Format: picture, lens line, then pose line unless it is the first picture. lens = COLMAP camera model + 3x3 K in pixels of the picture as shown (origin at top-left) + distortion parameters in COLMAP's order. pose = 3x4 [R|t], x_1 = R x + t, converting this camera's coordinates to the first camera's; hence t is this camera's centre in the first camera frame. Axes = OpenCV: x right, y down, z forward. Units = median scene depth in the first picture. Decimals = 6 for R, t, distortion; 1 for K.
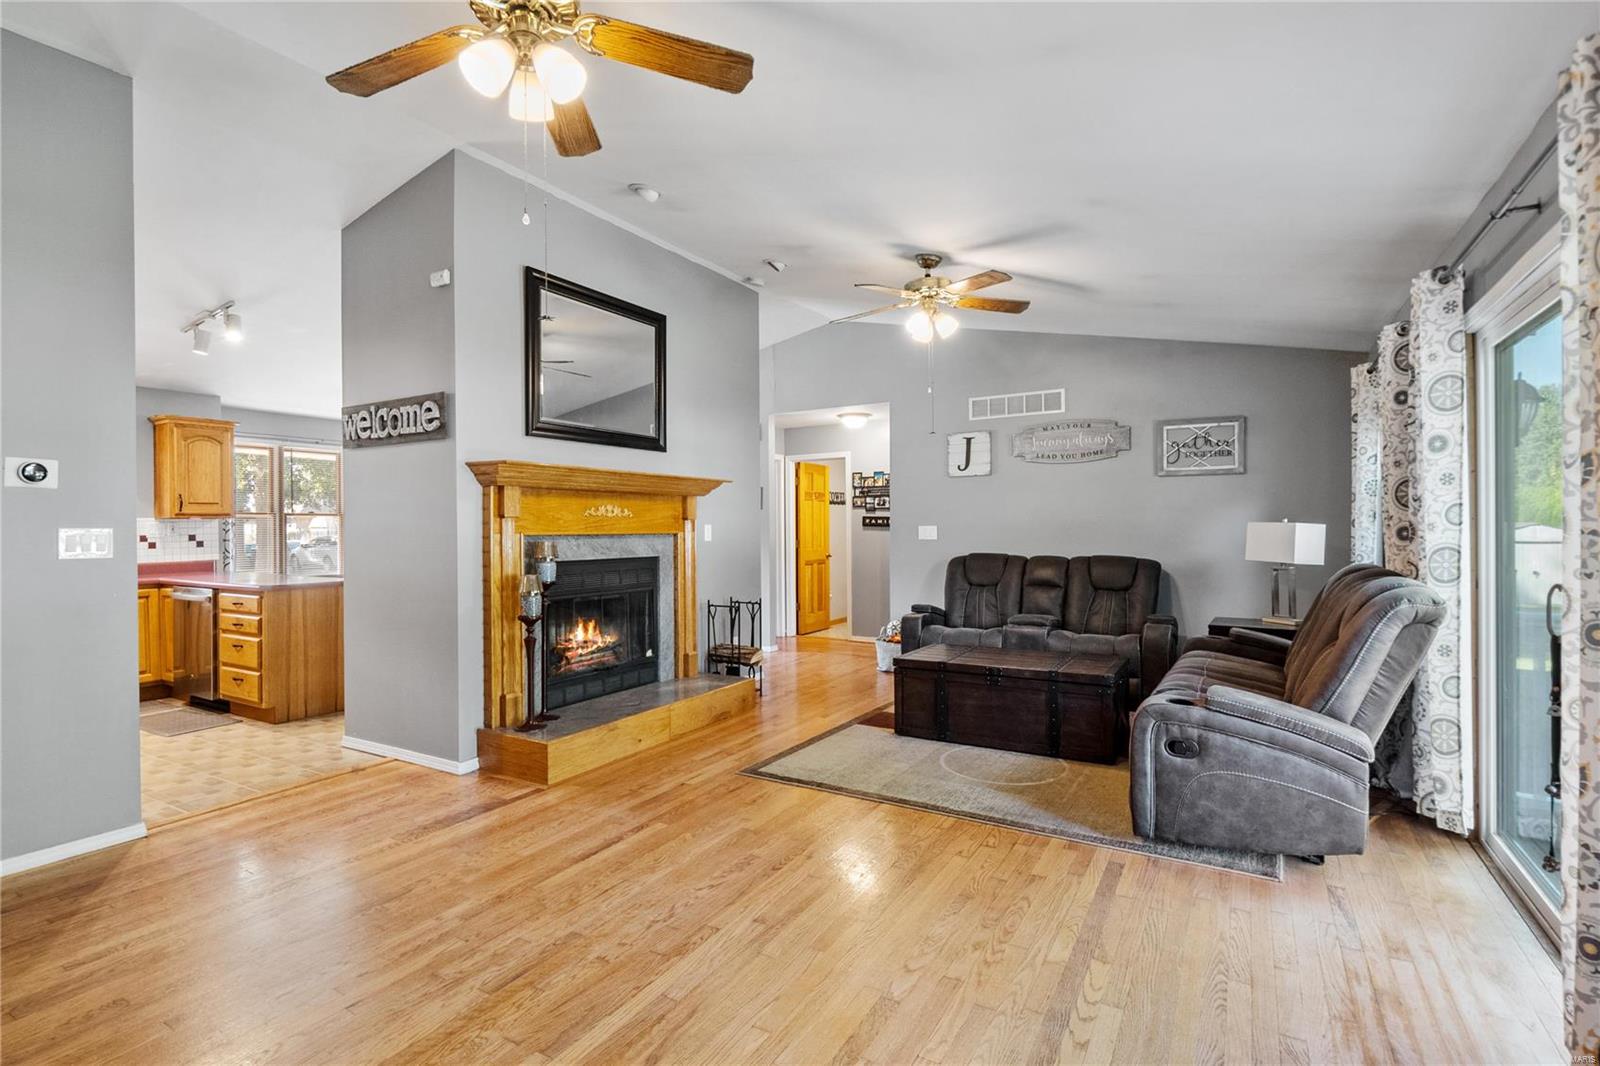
lens RADIAL K [[768.5, 0, 794.0], [0, 768.5, 525.8], [0, 0, 1]] dist [-0.004075, -0.001562]
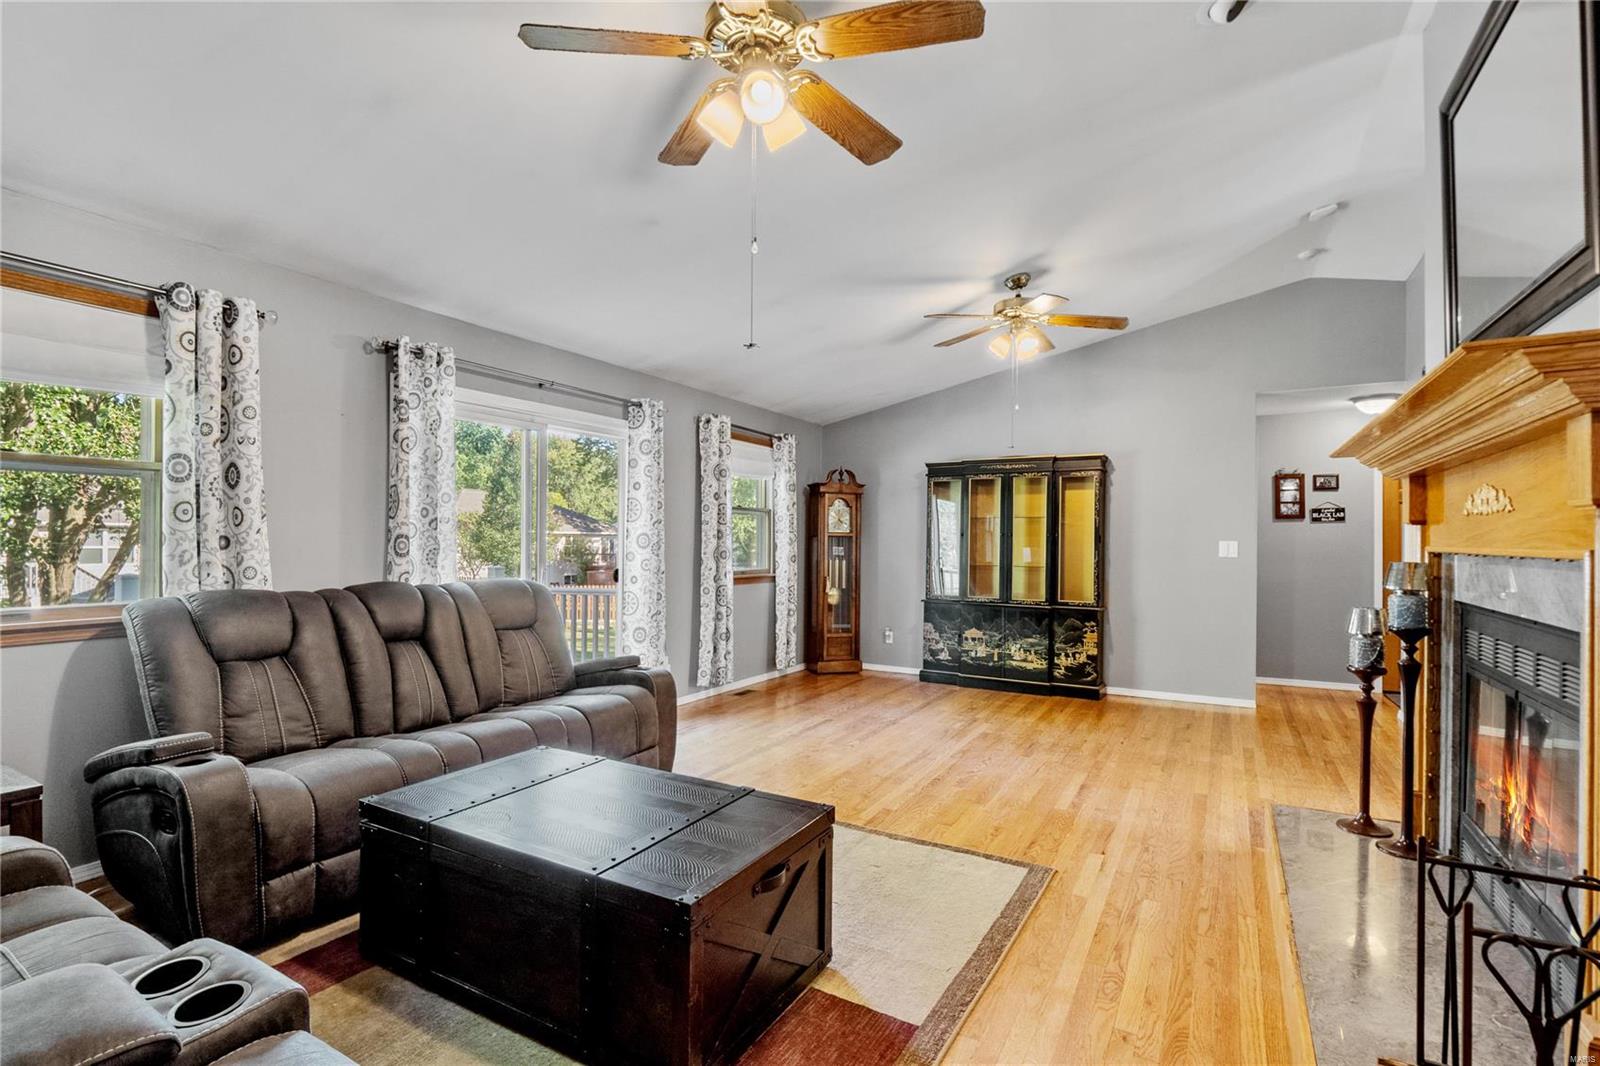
lens RADIAL K [[768.5, 0, 792.4], [0, 768.5, 535.2], [0, 0, 1]] dist [-0.004075, -0.001562]
pose [[-0.999869, 0.003496, -0.015793, 0.274496], [0.003628, 0.999958, -0.008369, 0.003108], [0.015763, -0.008426, -0.999840, 2.500139]]
